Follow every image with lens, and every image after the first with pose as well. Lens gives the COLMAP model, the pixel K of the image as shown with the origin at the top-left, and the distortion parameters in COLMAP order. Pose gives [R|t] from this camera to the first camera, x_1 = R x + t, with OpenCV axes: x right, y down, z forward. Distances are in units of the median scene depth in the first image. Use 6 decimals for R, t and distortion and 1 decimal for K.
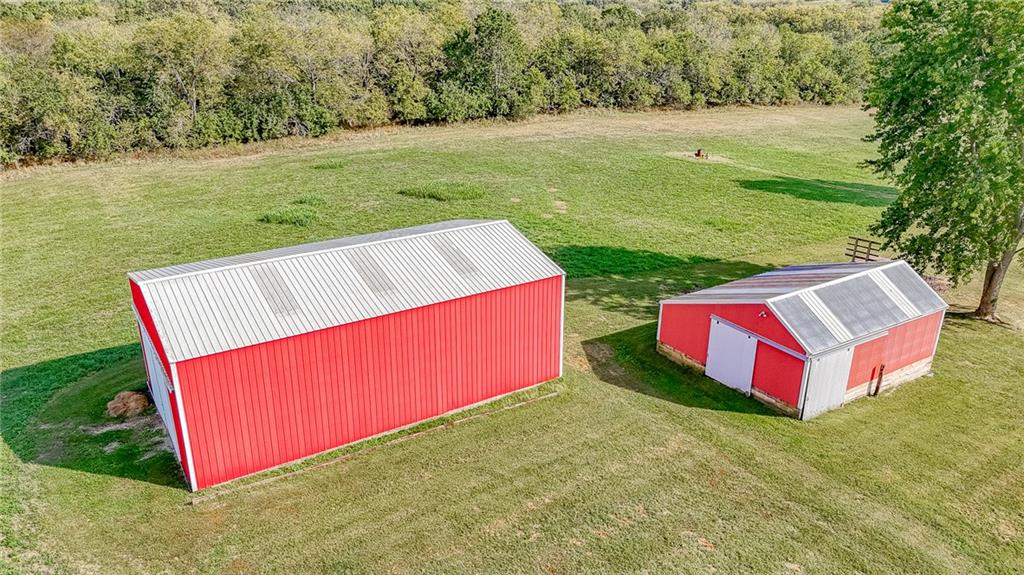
lens RADIAL K [[759.0, 0, 512.0], [0, 759.0, 287.5], [0, 0, 1]] dist [0.071747, -0.068842]
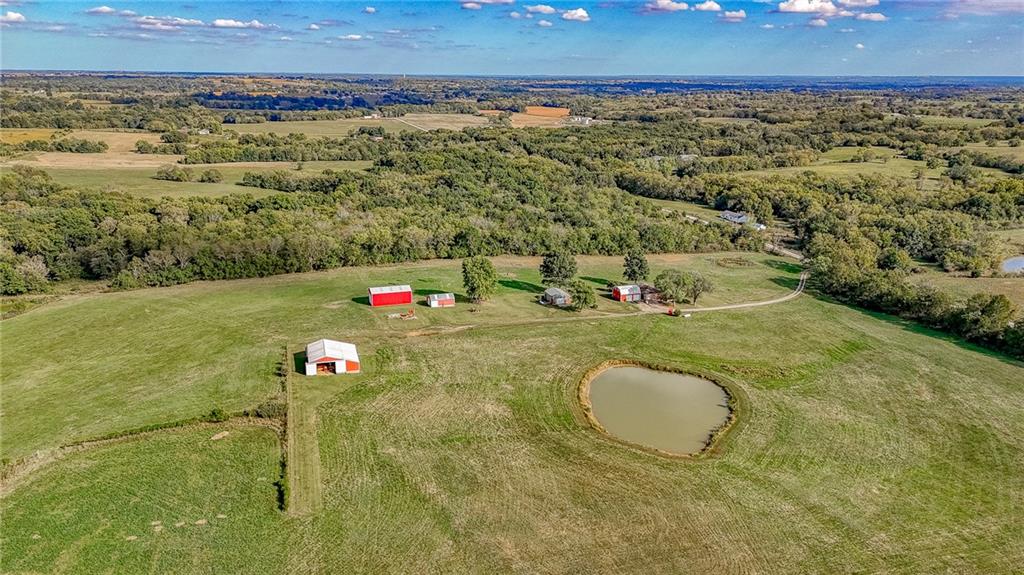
lens RADIAL K [[759.0, 0, 512.0], [0, 759.0, 287.5], [0, 0, 1]] dist [0.071747, -0.068842]
pose [[0.967915, 0.067727, -0.241978, 1.020127], [-0.093291, 0.991020, -0.095790, 0.212370], [0.233317, 0.115291, 0.965542, -2.226797]]
